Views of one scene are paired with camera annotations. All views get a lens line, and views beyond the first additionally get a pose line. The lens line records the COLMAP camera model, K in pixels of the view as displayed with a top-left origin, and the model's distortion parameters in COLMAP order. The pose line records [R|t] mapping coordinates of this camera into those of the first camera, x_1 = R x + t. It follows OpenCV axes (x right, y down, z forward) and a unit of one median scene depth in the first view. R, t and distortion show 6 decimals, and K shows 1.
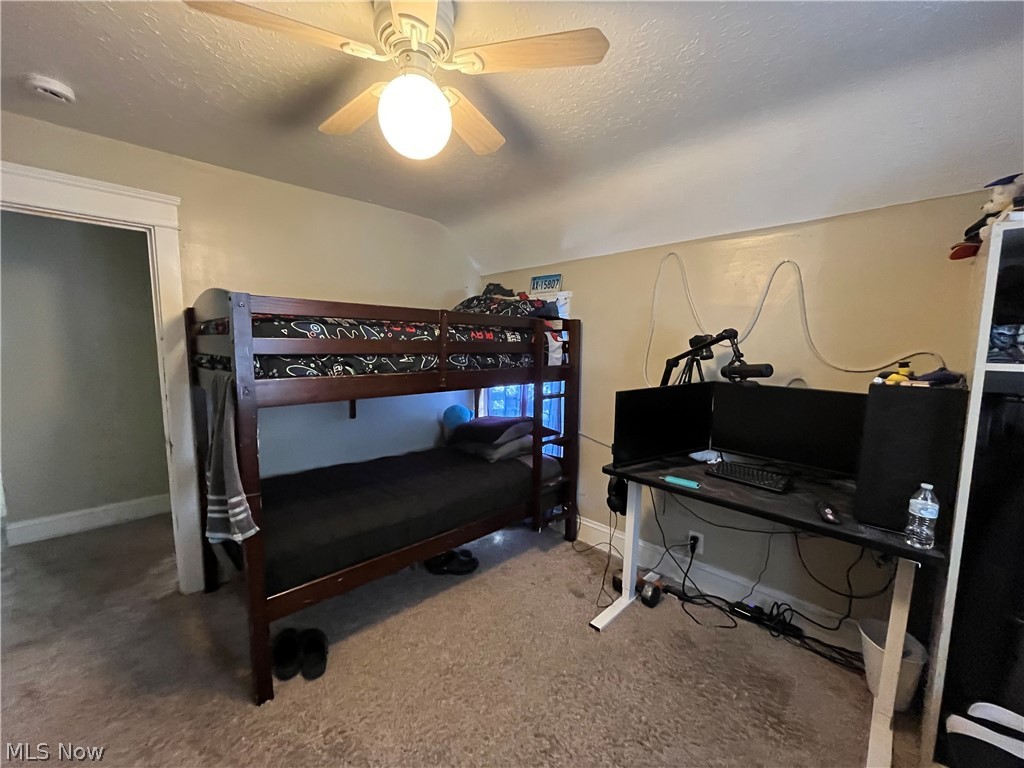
lens RADIAL K [[411.6, 0, 512.0], [0, 411.6, 384.0], [0, 0, 1]] dist [0.000060, -0.000022]
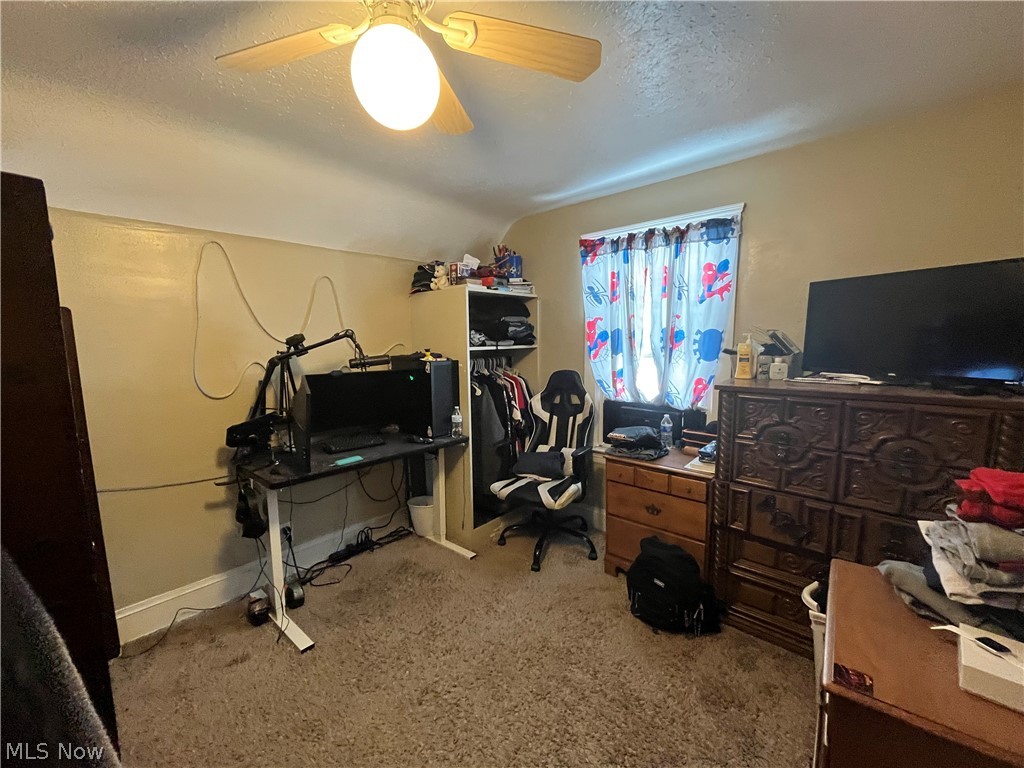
lens RADIAL K [[411.6, 0, 512.0], [0, 411.6, 384.0], [0, 0, 1]] dist [0.000060, -0.000022]
pose [[-0.069096, -0.121651, 0.990165, -0.699310], [0.110159, 0.985537, 0.128770, -0.069969], [-0.991509, 0.117973, -0.054695, 0.537566]]
